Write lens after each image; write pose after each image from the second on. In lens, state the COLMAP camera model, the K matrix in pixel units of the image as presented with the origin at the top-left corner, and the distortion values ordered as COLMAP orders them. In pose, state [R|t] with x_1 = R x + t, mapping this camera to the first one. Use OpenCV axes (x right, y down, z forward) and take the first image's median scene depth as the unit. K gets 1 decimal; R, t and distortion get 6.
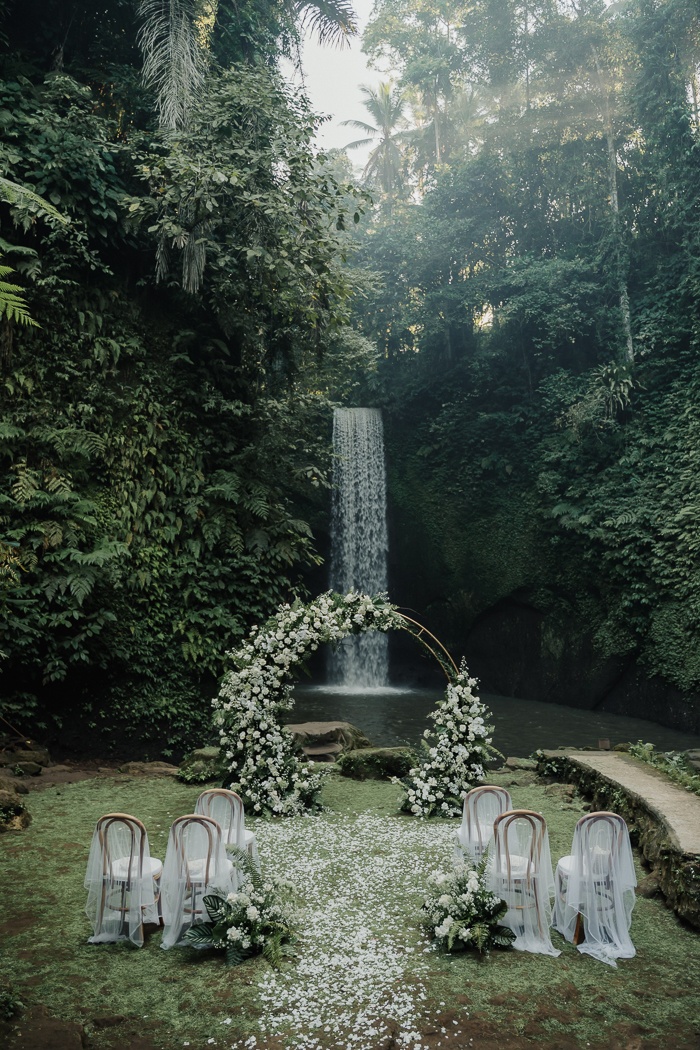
lens RADIAL K [[840.3, 0, 348.6], [0, 840.3, 522.8], [0, 0, 1]] dist [0.006385, -0.006600]
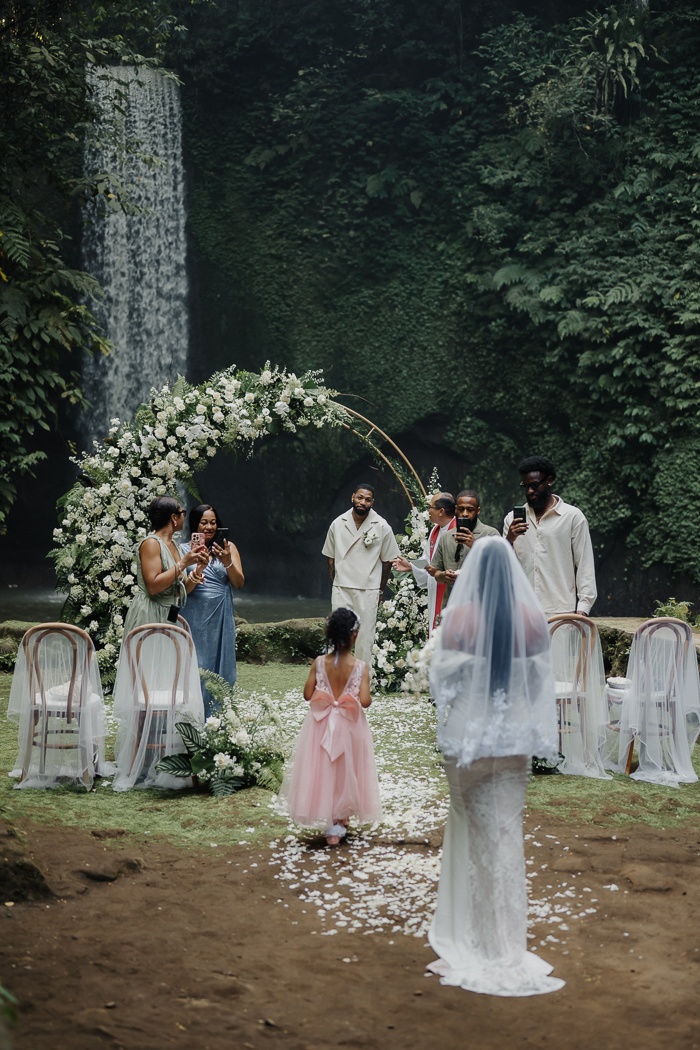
lens RADIAL K [[1631.5, 0, 368.4], [0, 1631.5, 553.7], [0, 0, 1]] dist [-0.002863, 0.003666]
pose [[0.982959, 0.001782, 0.183819, -0.078750], [-0.029621, 0.988421, 0.148816, 0.017486], [-0.181425, -0.151725, 0.971630, -0.135349]]
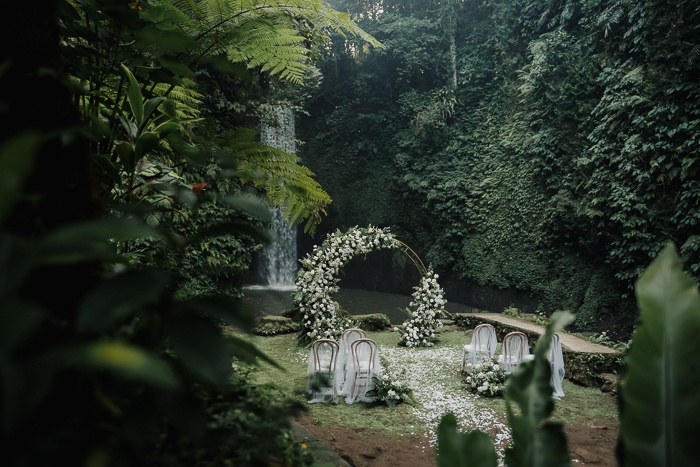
lens RADIAL K [[553.3, 0, 347.4], [0, 553.3, 235.0], [0, 0, 1]] dist [0.003313, 0.001056]
pose [[0.981520, 0.009877, 0.191103, -0.139430], [-0.028577, 0.995034, 0.095345, -0.005791], [-0.189212, -0.099044, 0.976928, -0.071960]]
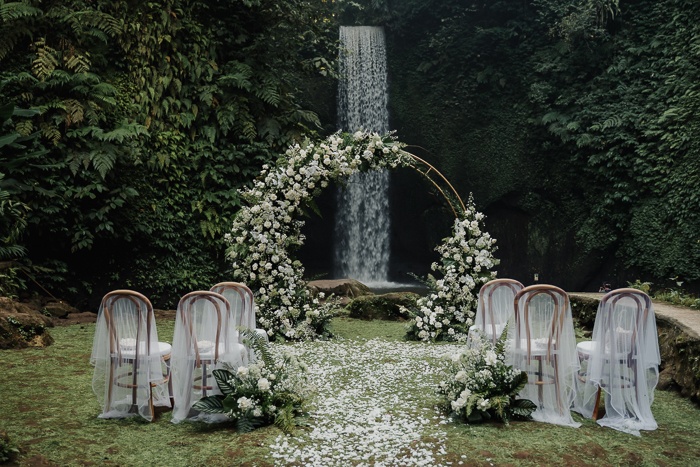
lens RADIAL K [[746.7, 0, 344.3], [0, 746.7, 253.4], [0, 0, 1]] dist [0.001979, 0.002077]
pose [[0.999939, -0.000560, -0.011039, -0.003296], [0.002042, 0.990883, 0.134713, 0.055976], [0.010863, -0.134727, 0.990823, 0.047734]]
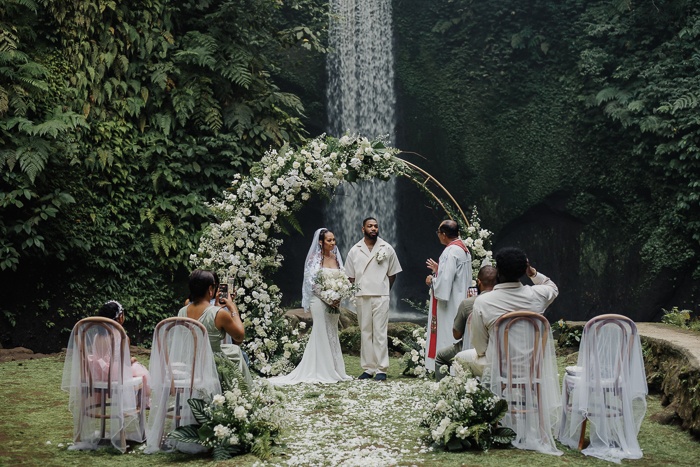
lens RADIAL K [[1033.7, 0, 342.3], [0, 1033.7, 234.5], [0, 0, 1]] dist [-0.002959, 0.012919]
pose [[0.999970, -0.002182, -0.007498, 0.003040], [0.002905, 0.995199, 0.097828, 0.041871], [0.007249, -0.097846, 0.995175, -0.040866]]
